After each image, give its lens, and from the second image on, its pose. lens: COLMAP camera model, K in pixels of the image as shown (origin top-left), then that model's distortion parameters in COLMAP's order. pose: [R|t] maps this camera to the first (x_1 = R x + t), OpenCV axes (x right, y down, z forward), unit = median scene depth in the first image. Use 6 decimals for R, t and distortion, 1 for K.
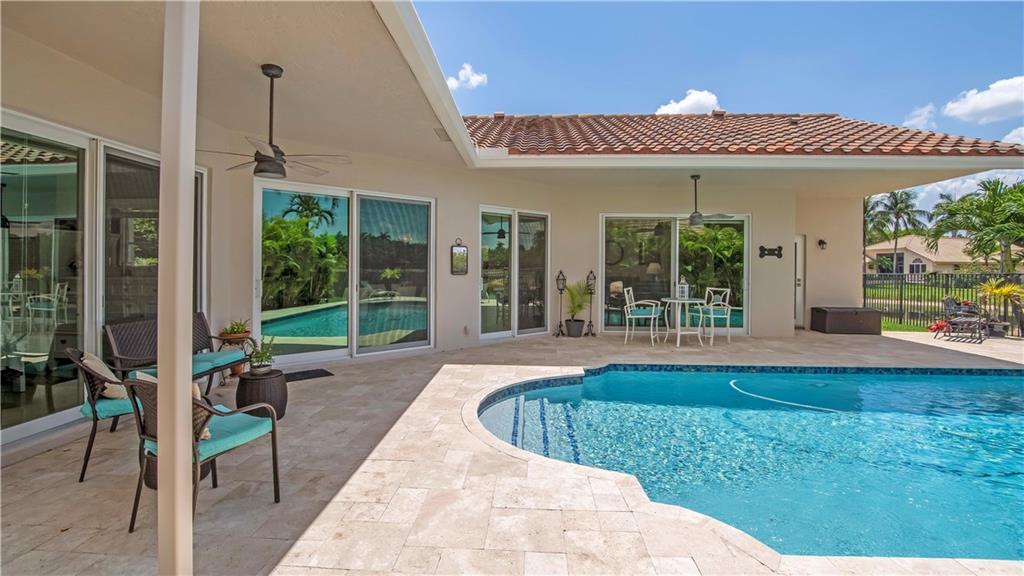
lens RADIAL K [[477.9, 0, 514.5], [0, 477.9, 271.4], [0, 0, 1]] dist [-0.024543, 0.000871]
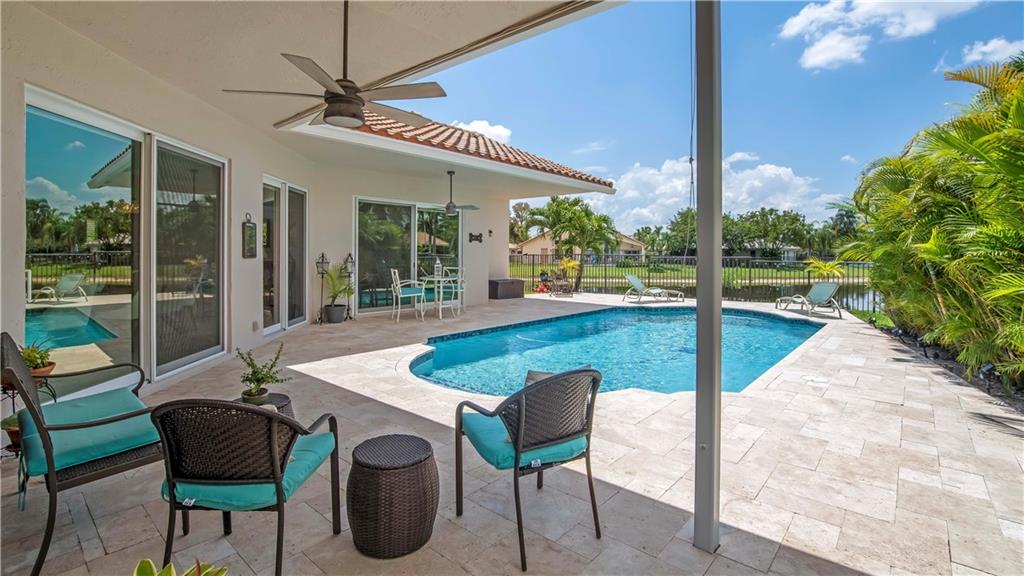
lens RADIAL K [[477.9, 0, 514.5], [0, 477.9, 271.4], [0, 0, 1]] dist [-0.024543, 0.000871]
pose [[0.612561, -0.032341, 0.789762, -0.405057], [0.003883, 0.999274, 0.037910, 0.000211], [-0.790414, -0.020156, 0.612241, 0.137736]]
